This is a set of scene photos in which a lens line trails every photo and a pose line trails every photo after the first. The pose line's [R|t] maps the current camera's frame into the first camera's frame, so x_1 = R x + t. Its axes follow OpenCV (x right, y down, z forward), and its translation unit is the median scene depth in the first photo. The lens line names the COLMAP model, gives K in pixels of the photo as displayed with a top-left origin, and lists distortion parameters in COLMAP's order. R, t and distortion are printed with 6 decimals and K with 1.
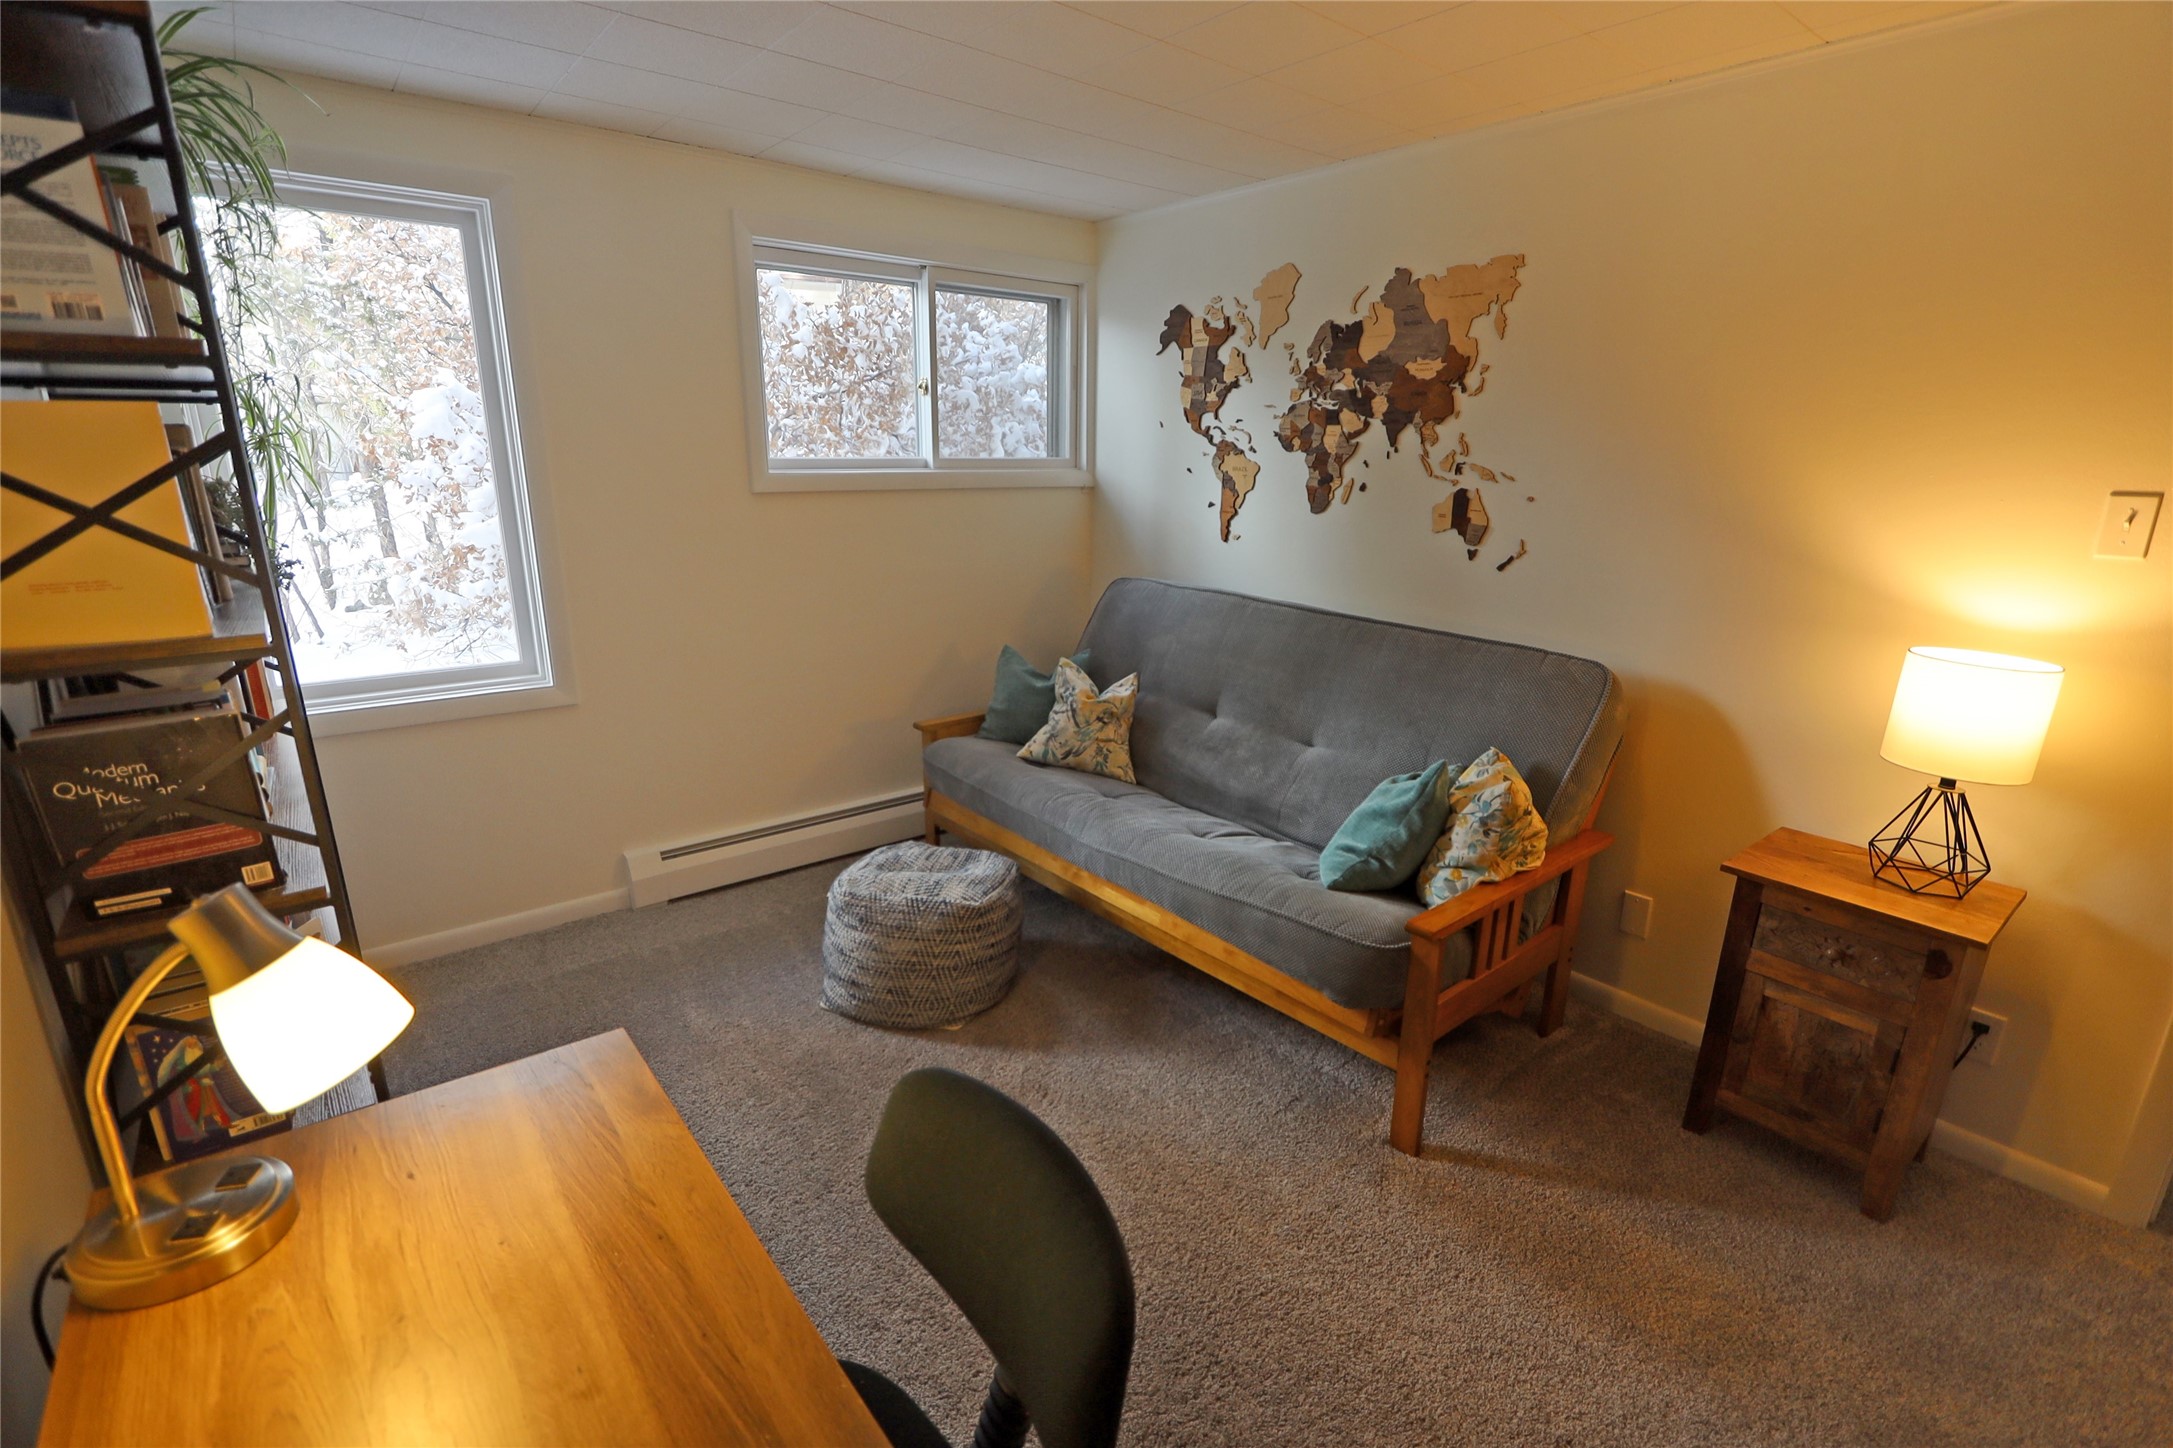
lens RADIAL K [[995.0, 0, 1087.2], [0, 995.0, 737.7], [0, 0, 1]] dist [-0.021368, 0.003890]
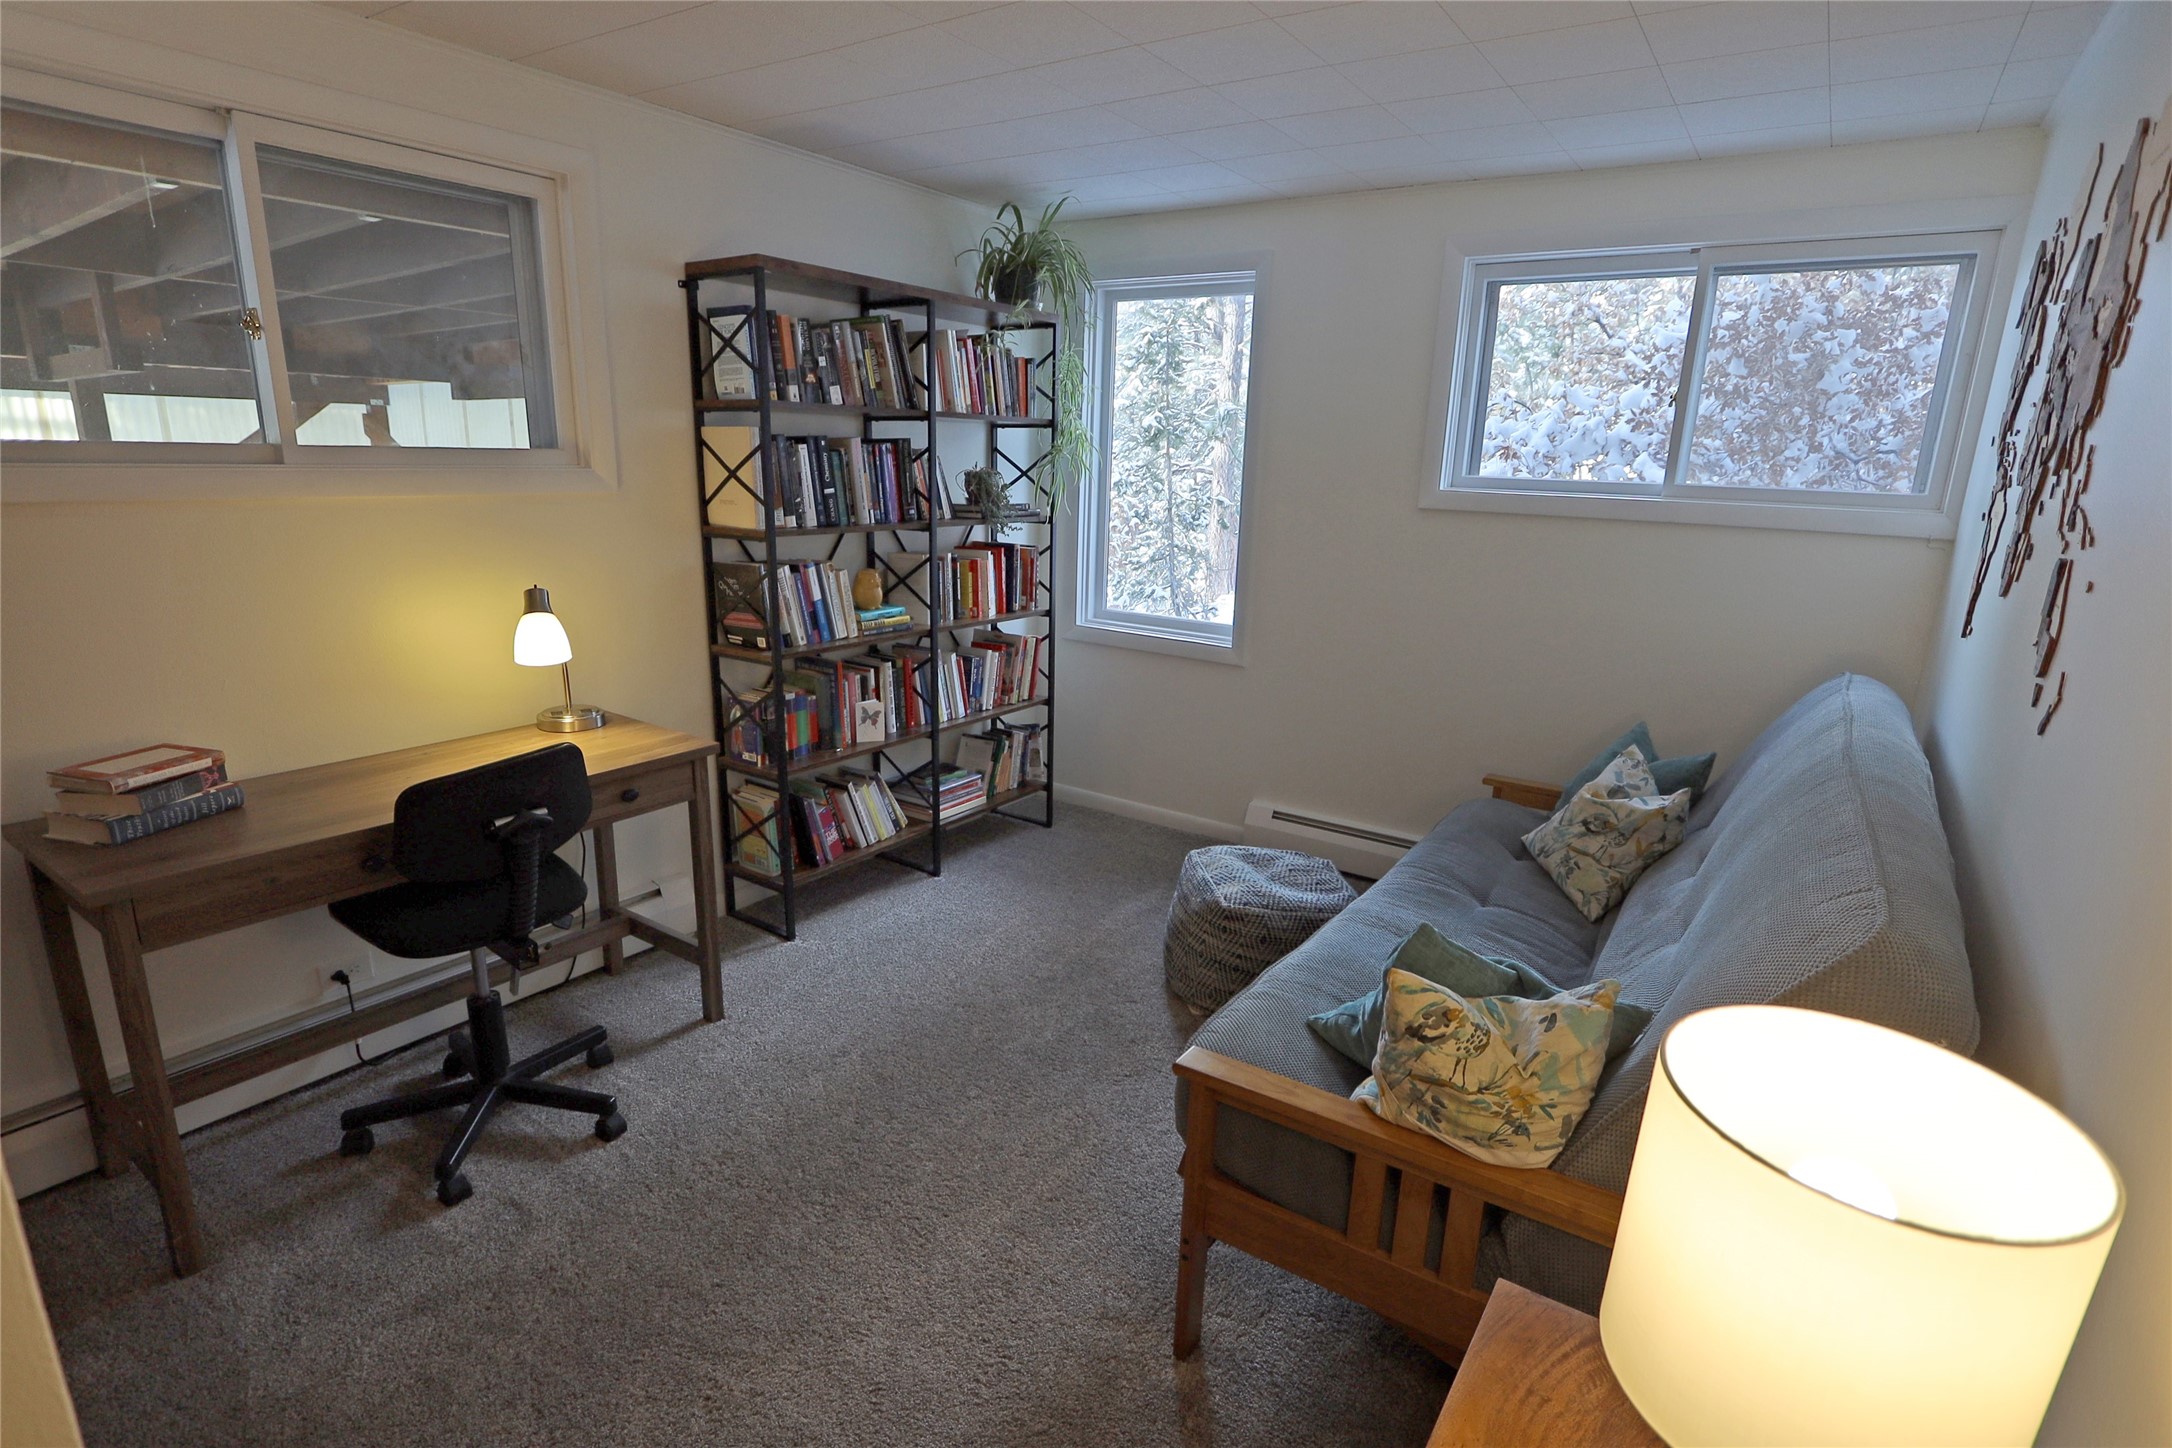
lens RADIAL K [[1074.7, 0, 1086.0], [0, 1074.7, 724.0], [0, 0, 1]] dist [0.000964, 0.000548]
pose [[0.290279, 0.232544, -0.928257, 0.705136], [-0.290916, 0.945558, 0.145905, -0.107880], [0.911650, 0.227692, 0.342126, 0.390114]]
